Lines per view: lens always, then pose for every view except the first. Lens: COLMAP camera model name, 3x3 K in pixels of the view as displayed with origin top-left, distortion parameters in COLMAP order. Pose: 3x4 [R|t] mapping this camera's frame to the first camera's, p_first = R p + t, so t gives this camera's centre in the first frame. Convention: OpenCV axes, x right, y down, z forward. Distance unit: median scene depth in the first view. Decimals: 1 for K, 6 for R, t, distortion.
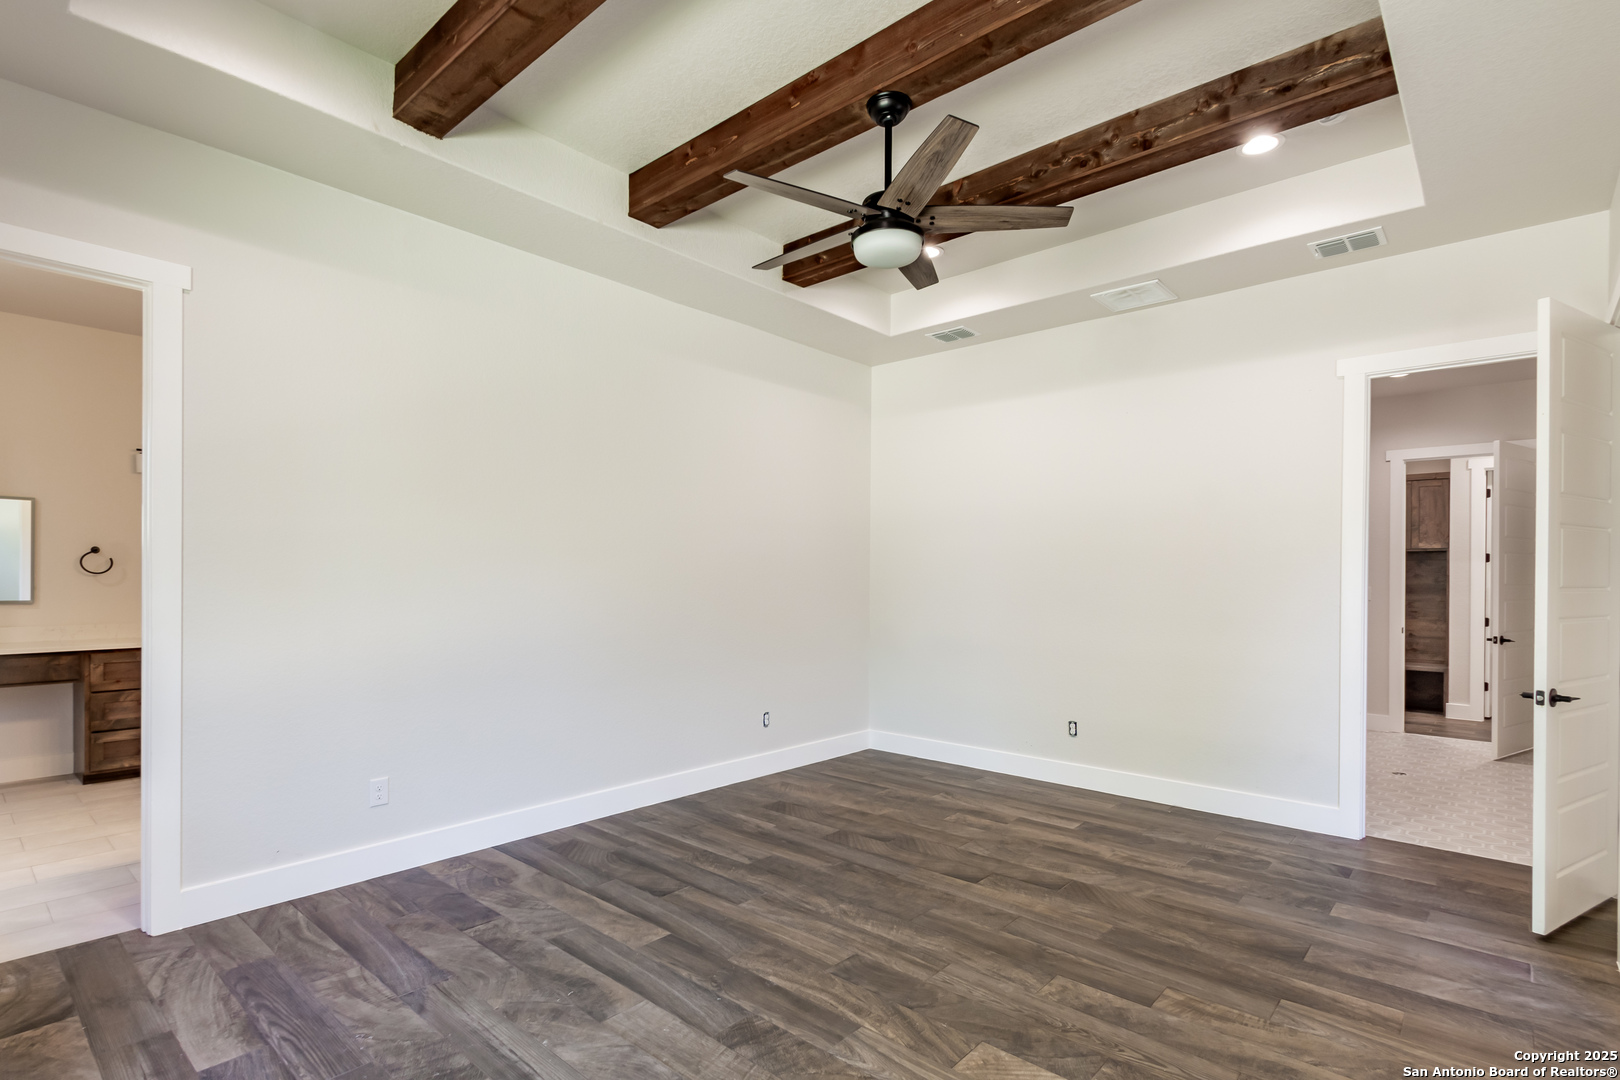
lens RADIAL K [[782.8, 0, 792.7], [0, 782.8, 577.2], [0, 0, 1]] dist [-0.000411, -0.000834]
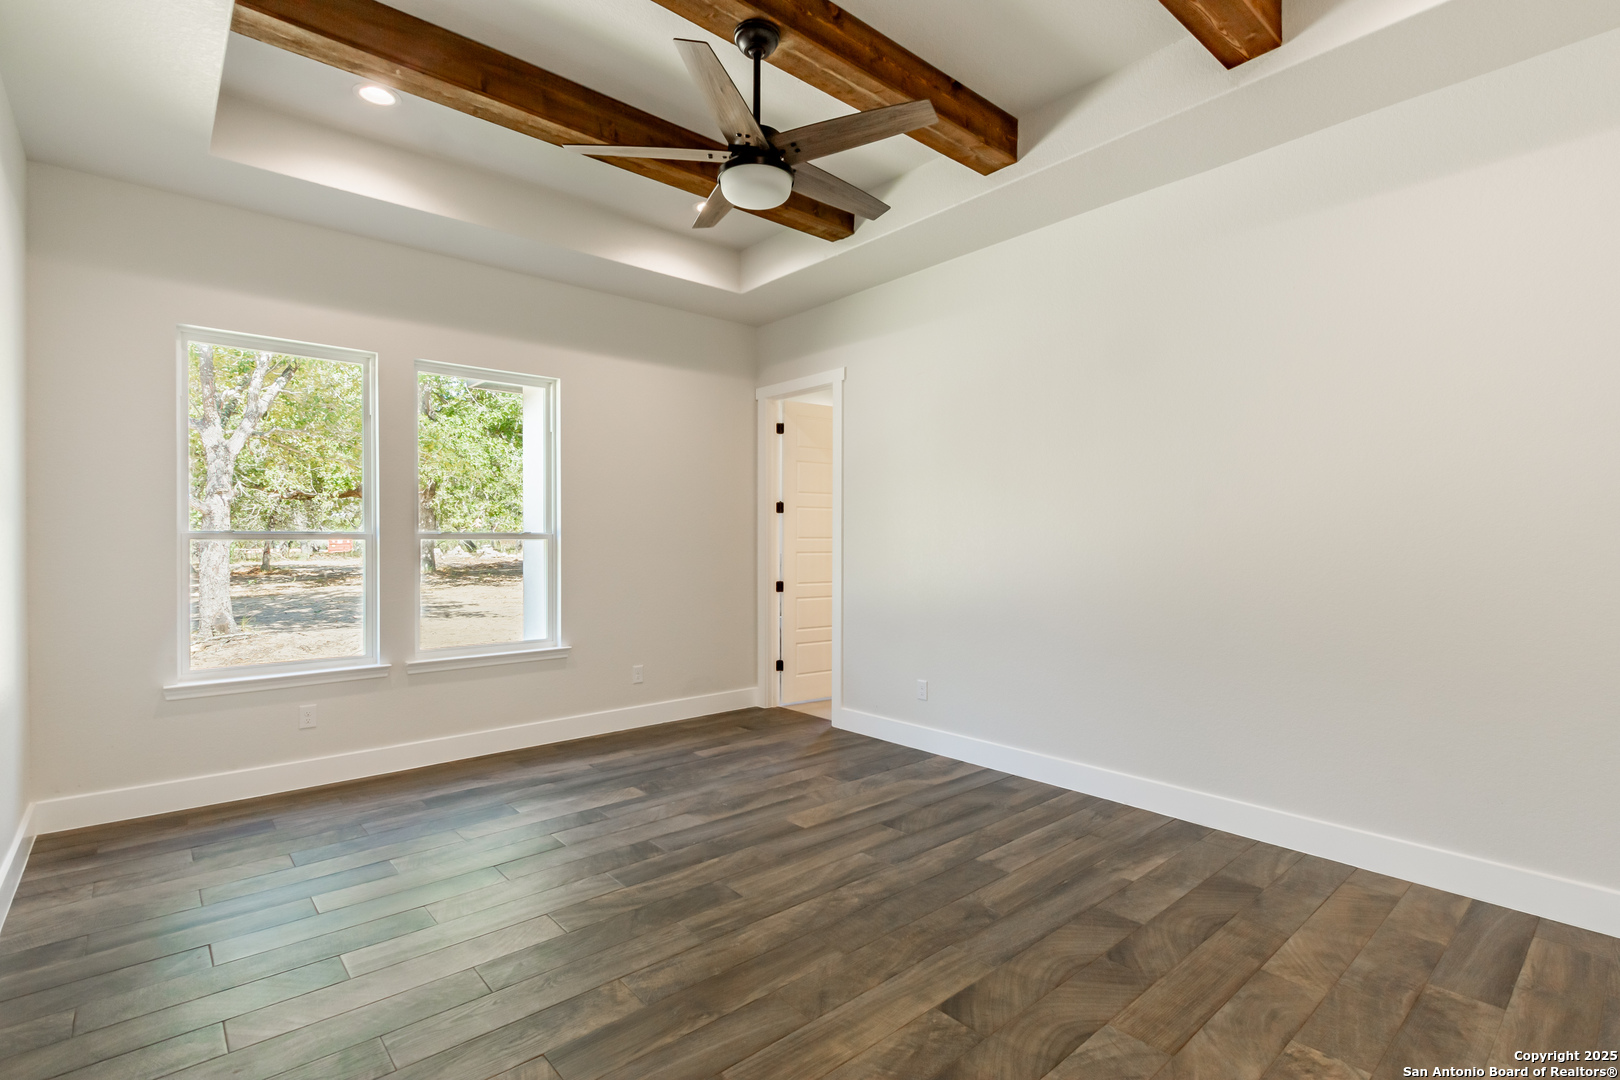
lens RADIAL K [[771.6, 0, 810.0], [0, 771.6, 540.0], [0, 0, 1]] dist [-0.001935, -0.000442]
pose [[-0.116849, -0.007743, -0.993120, 0.944950], [-0.003089, 0.999968, -0.007433, 0.022795], [0.993145, 0.002199, -0.116869, 1.063743]]
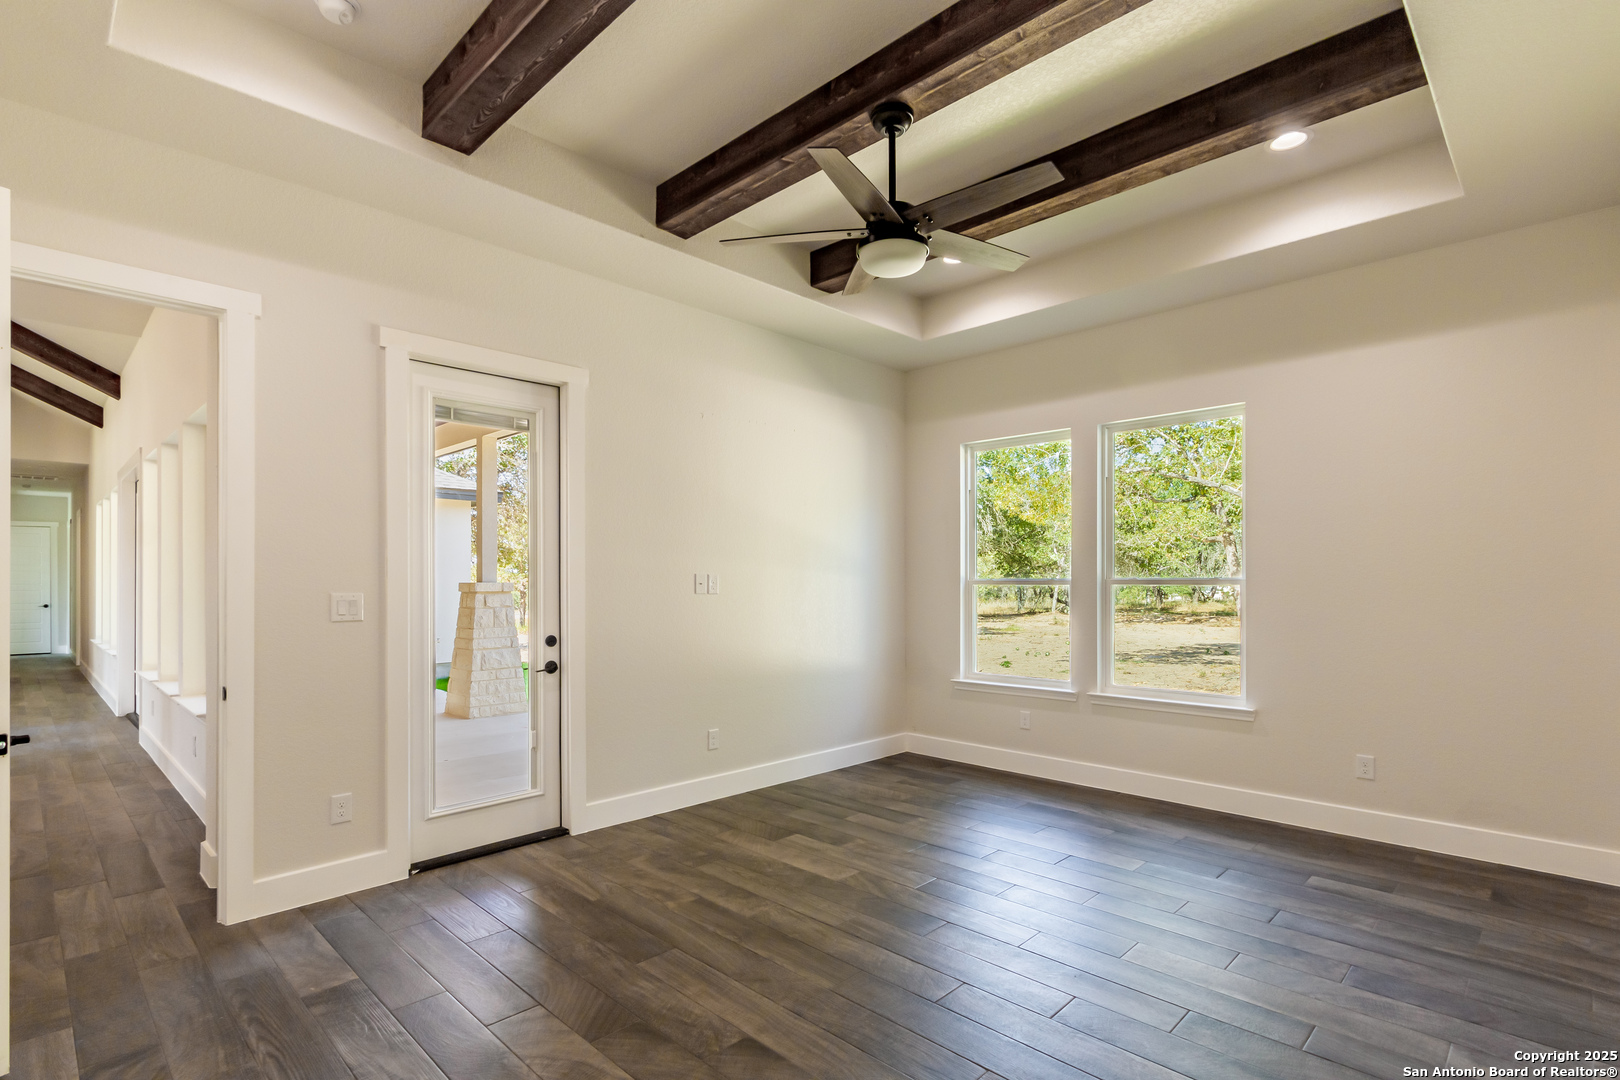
lens RADIAL K [[782.8, 0, 792.7], [0, 782.8, 577.2], [0, 0, 1]] dist [-0.000411, -0.000834]
pose [[-0.998116, -0.003144, 0.061274, 0.169255], [-0.003115, 0.999995, 0.000569, -0.003827], [-0.061275, 0.000377, -0.998121, 1.828681]]
